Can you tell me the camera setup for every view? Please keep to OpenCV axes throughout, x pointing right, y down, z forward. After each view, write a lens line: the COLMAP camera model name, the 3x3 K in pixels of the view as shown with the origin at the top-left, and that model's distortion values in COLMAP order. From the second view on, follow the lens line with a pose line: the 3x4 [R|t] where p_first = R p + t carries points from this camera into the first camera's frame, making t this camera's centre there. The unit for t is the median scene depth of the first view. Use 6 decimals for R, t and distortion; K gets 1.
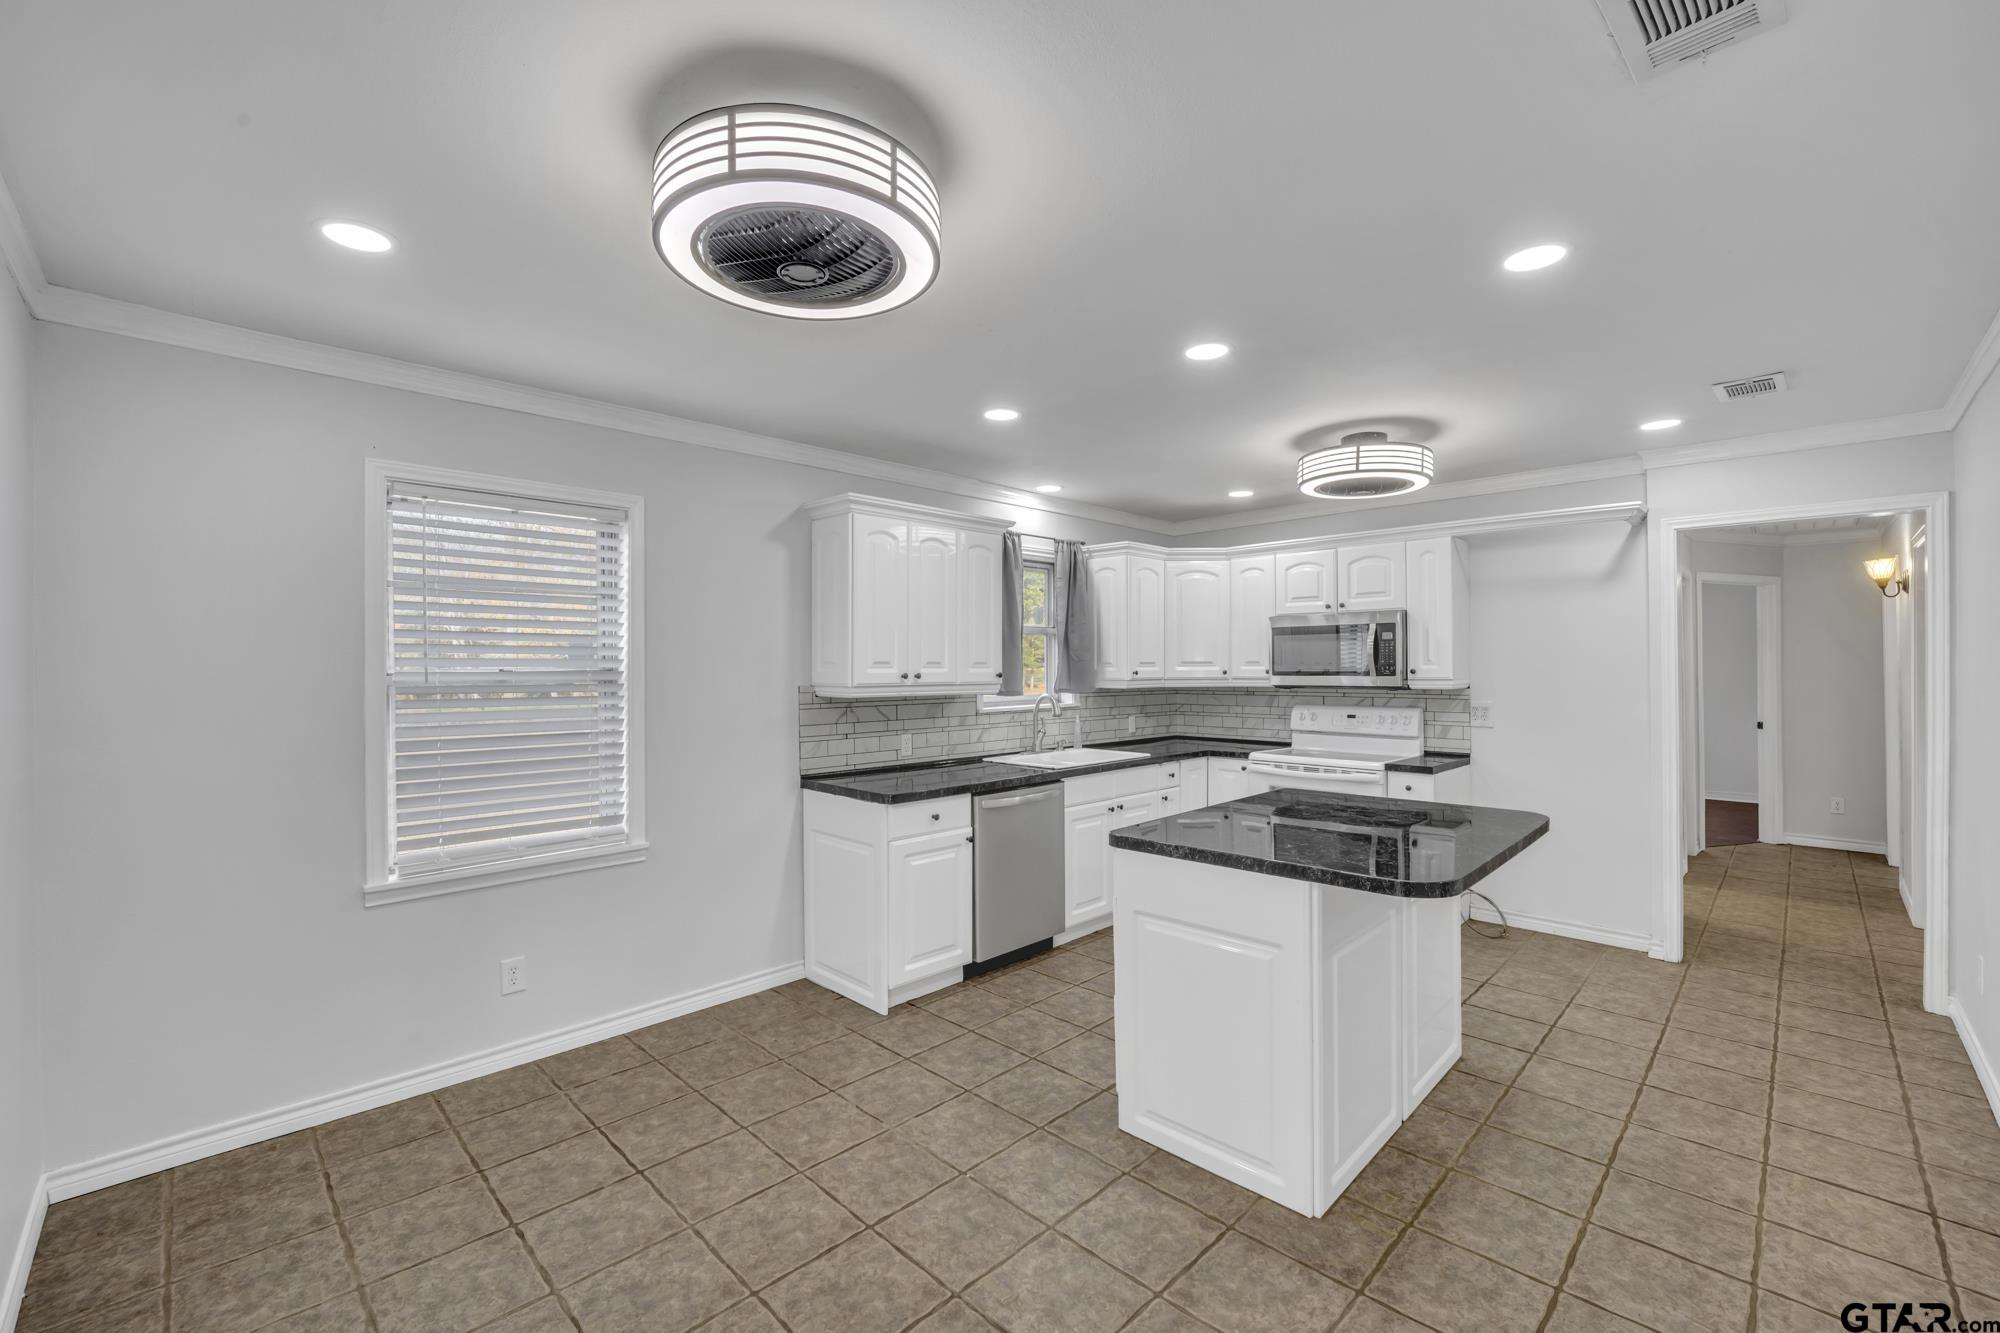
lens RADIAL K [[824.9, 0, 998.0], [0, 824.9, 651.7], [0, 0, 1]] dist [-0.018375, 0.000220]
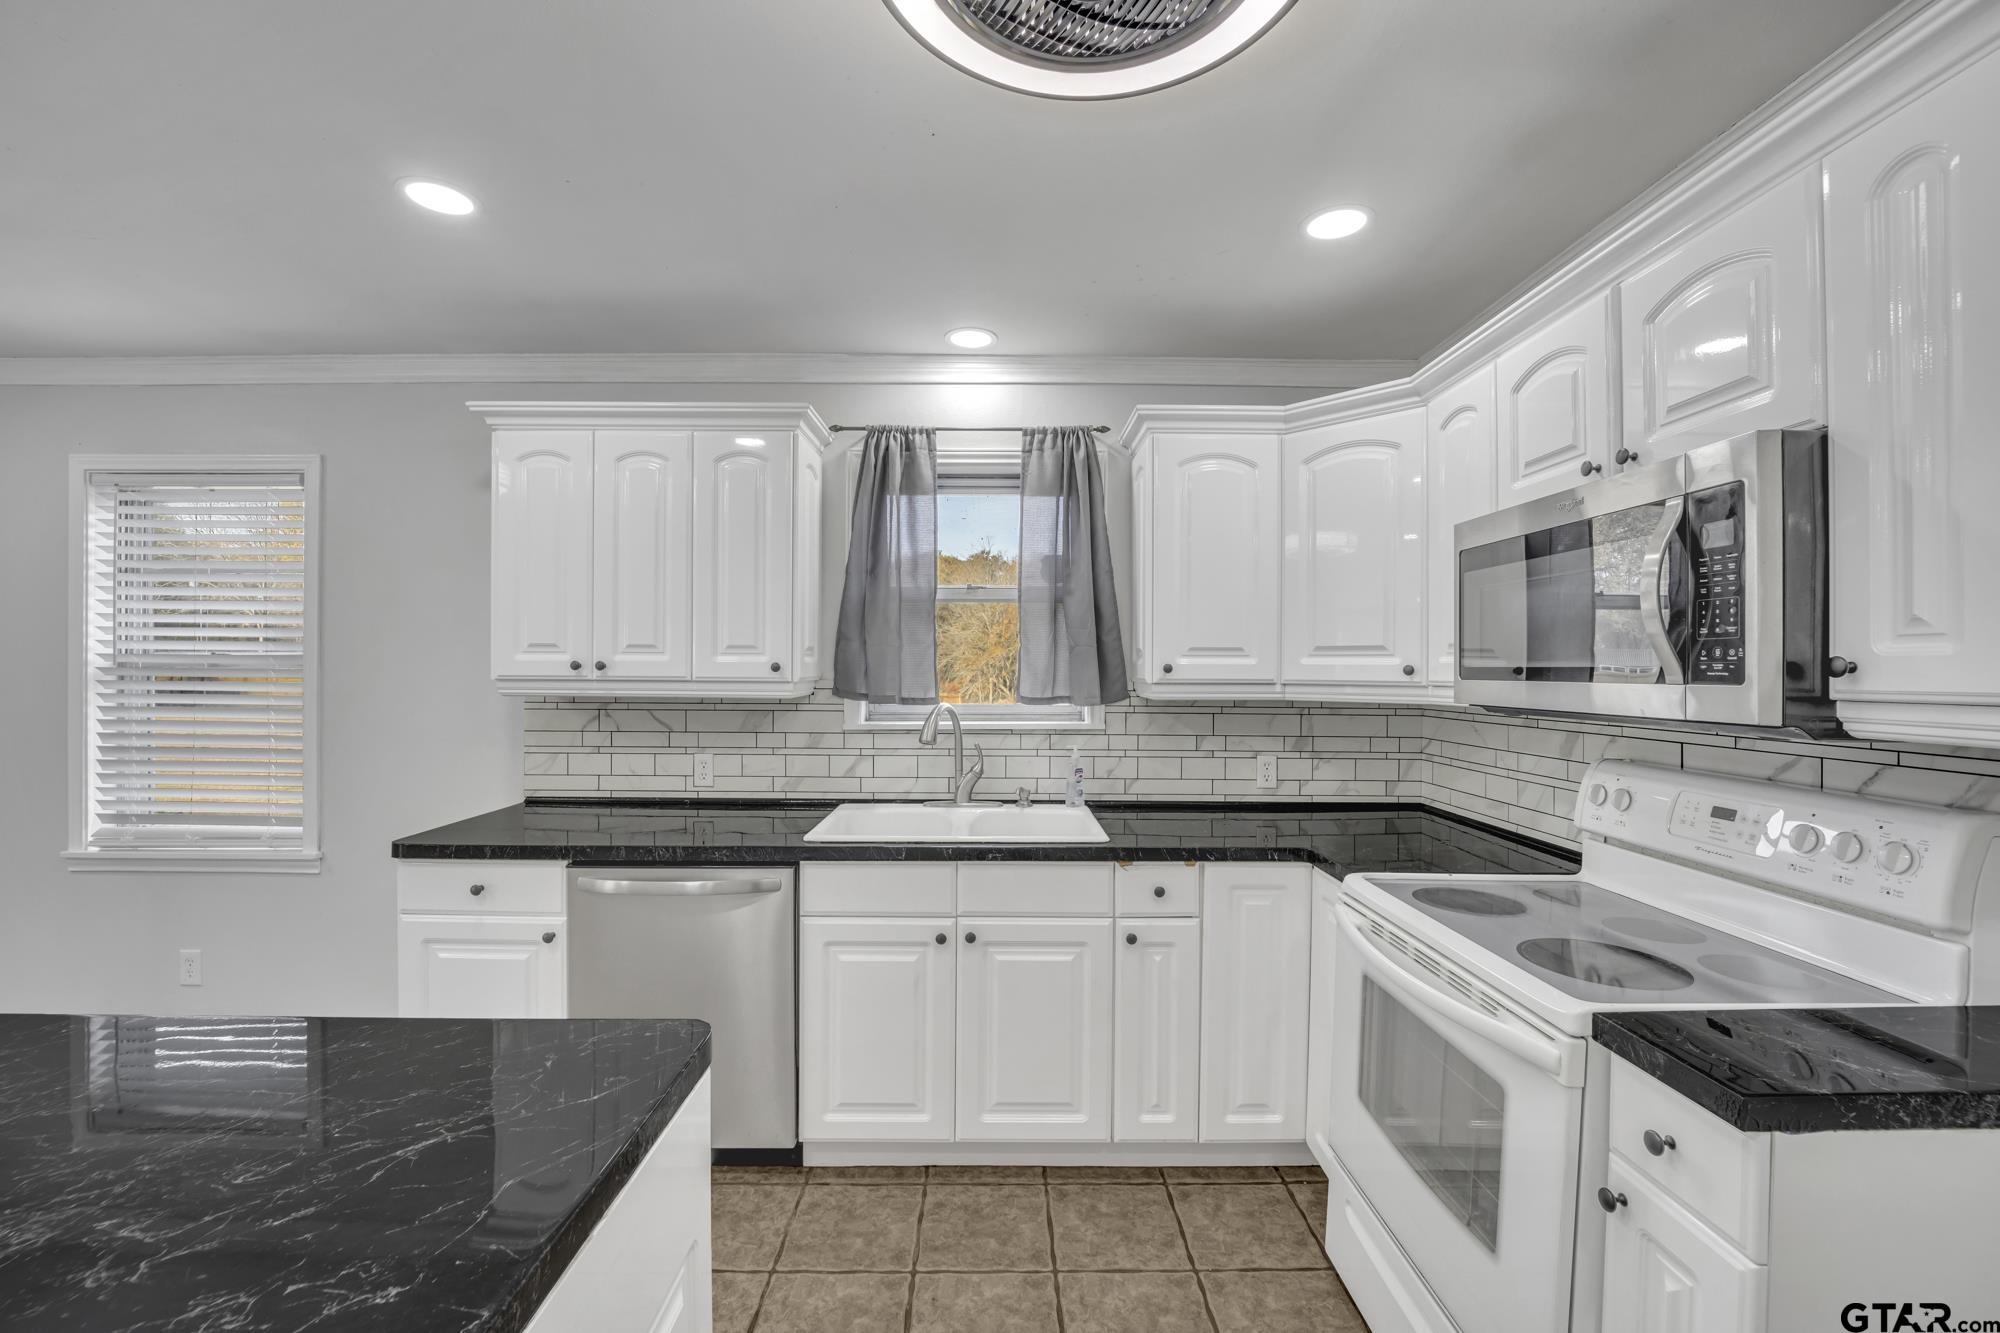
lens RADIAL K [[824.9, 0, 998.0], [0, 824.9, 651.7], [0, 0, 1]] dist [-0.018375, 0.000220]
pose [[0.708720, -0.006081, -0.705464, 0.485641], [0.005096, 0.999981, -0.003501, 0.018397], [0.705472, -0.001114, 0.708737, 0.631979]]
